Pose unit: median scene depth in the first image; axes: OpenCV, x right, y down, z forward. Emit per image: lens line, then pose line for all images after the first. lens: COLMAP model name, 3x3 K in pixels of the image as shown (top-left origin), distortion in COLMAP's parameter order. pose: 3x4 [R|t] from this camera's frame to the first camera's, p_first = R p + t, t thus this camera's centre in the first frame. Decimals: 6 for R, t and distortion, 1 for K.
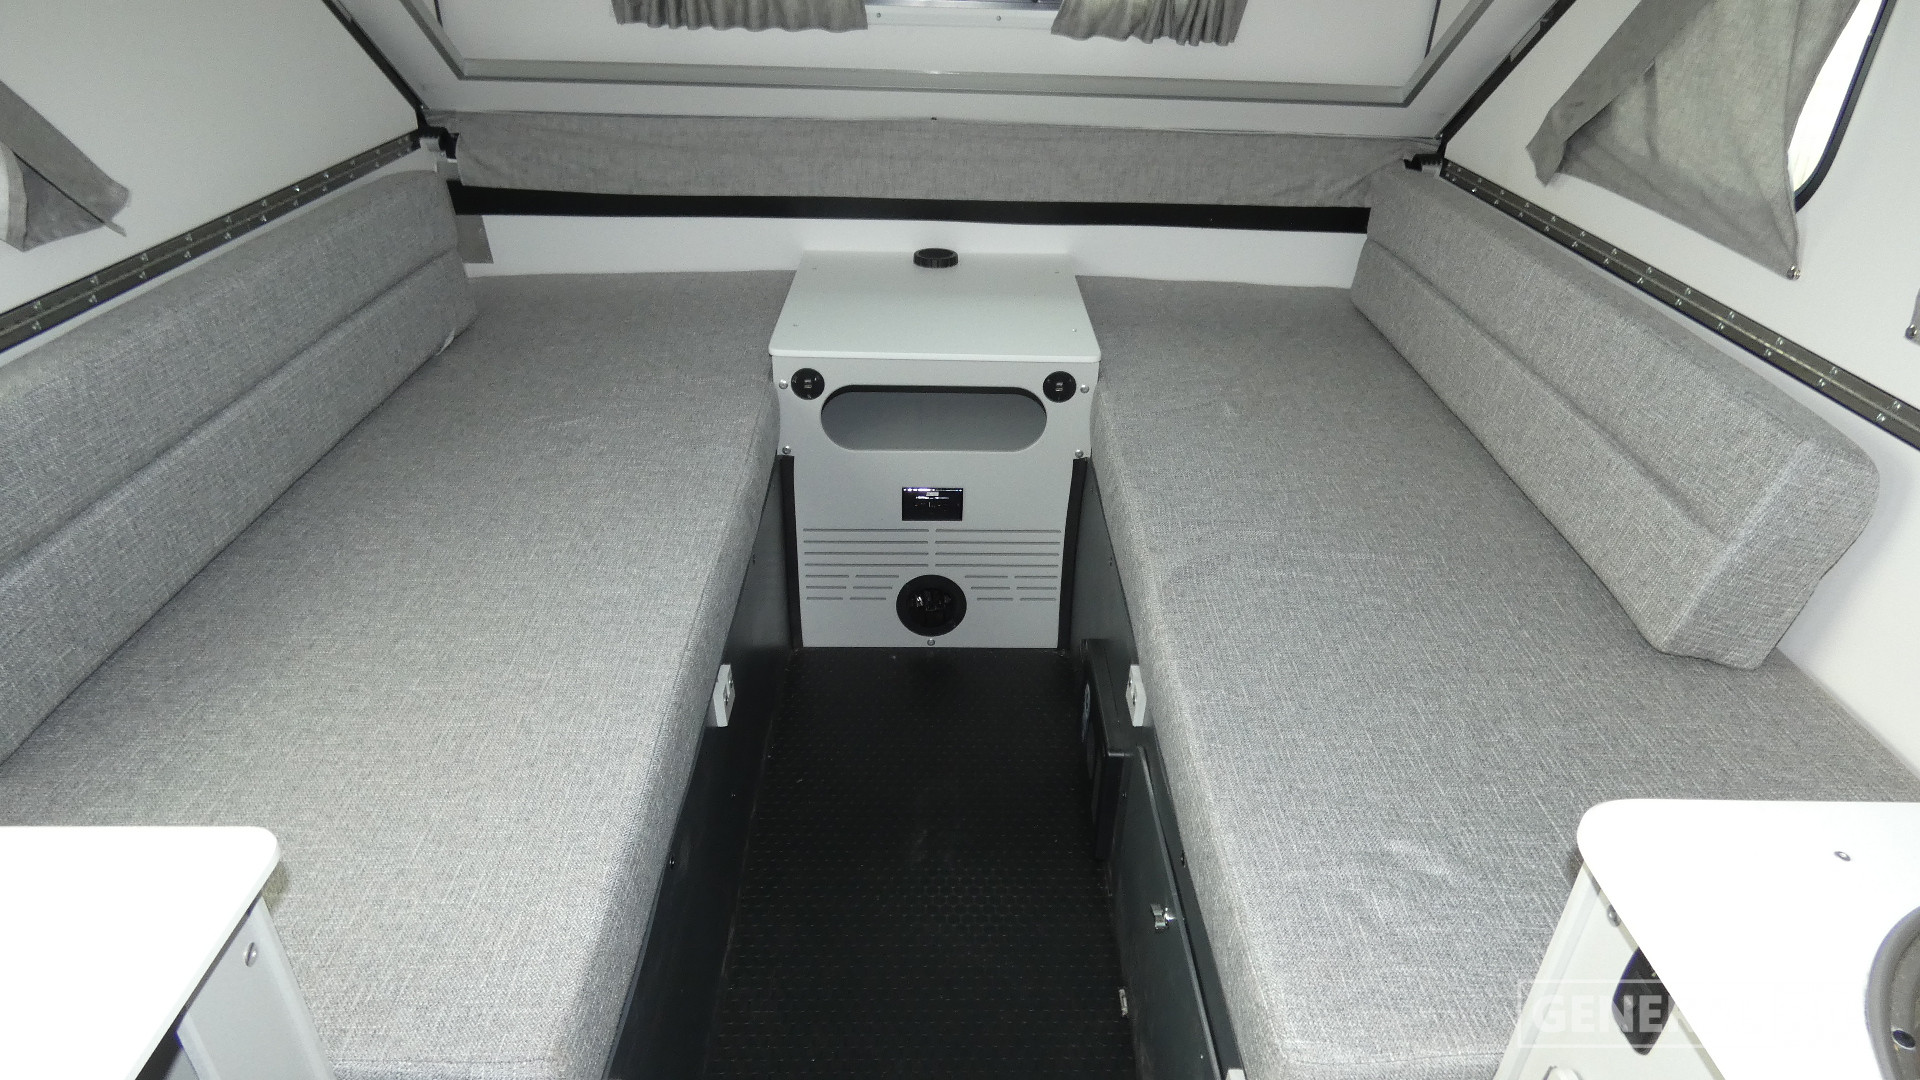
lens RADIAL K [[1139.1, 0, 960.0], [0, 1139.1, 540.0], [0, 0, 1]] dist [-0.005018, -0.004947]
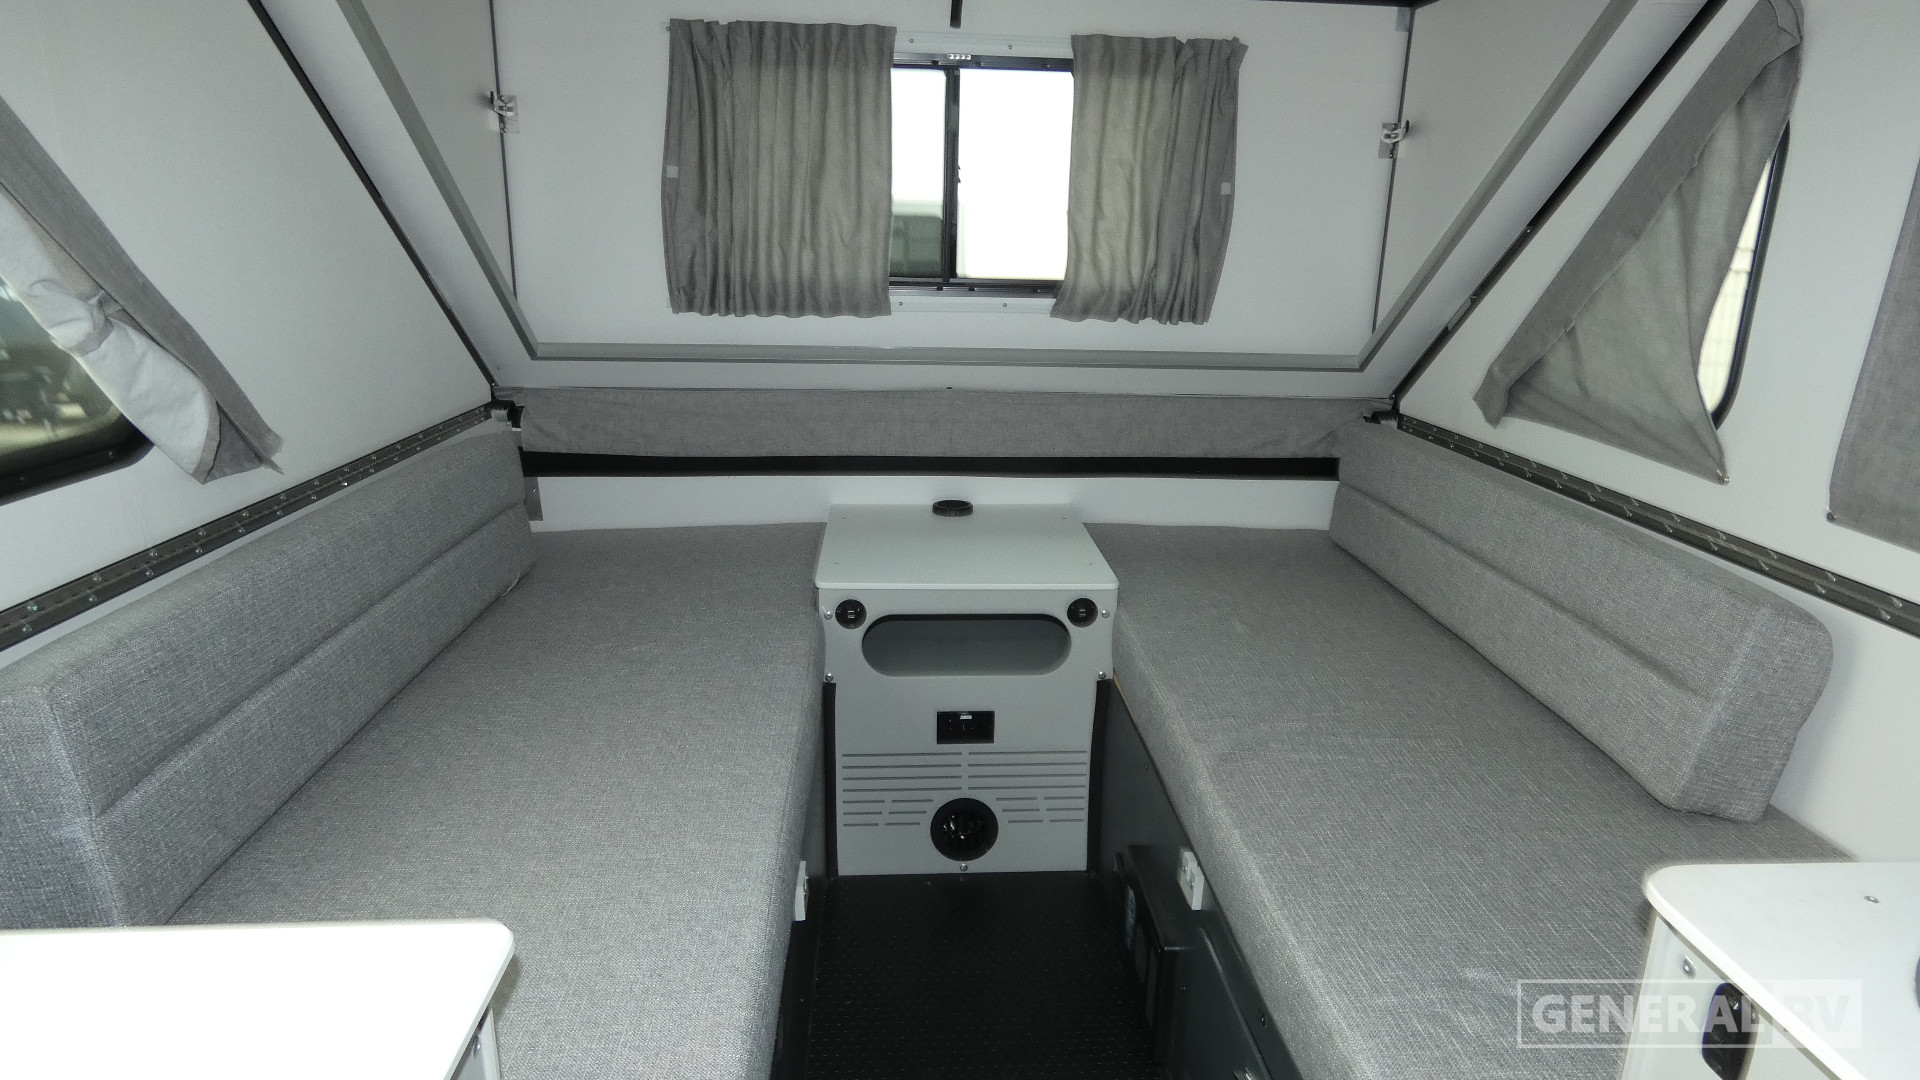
lens RADIAL K [[1128.1, 0, 967.4], [0, 1128.1, 533.9], [0, 0, 1]] dist [-0.020693, 0.003908]
pose [[0.999111, -0.020175, 0.037029, -0.064123], [0.028663, 0.968987, -0.245445, 0.057541], [-0.030929, 0.246288, 0.968703, -0.060274]]
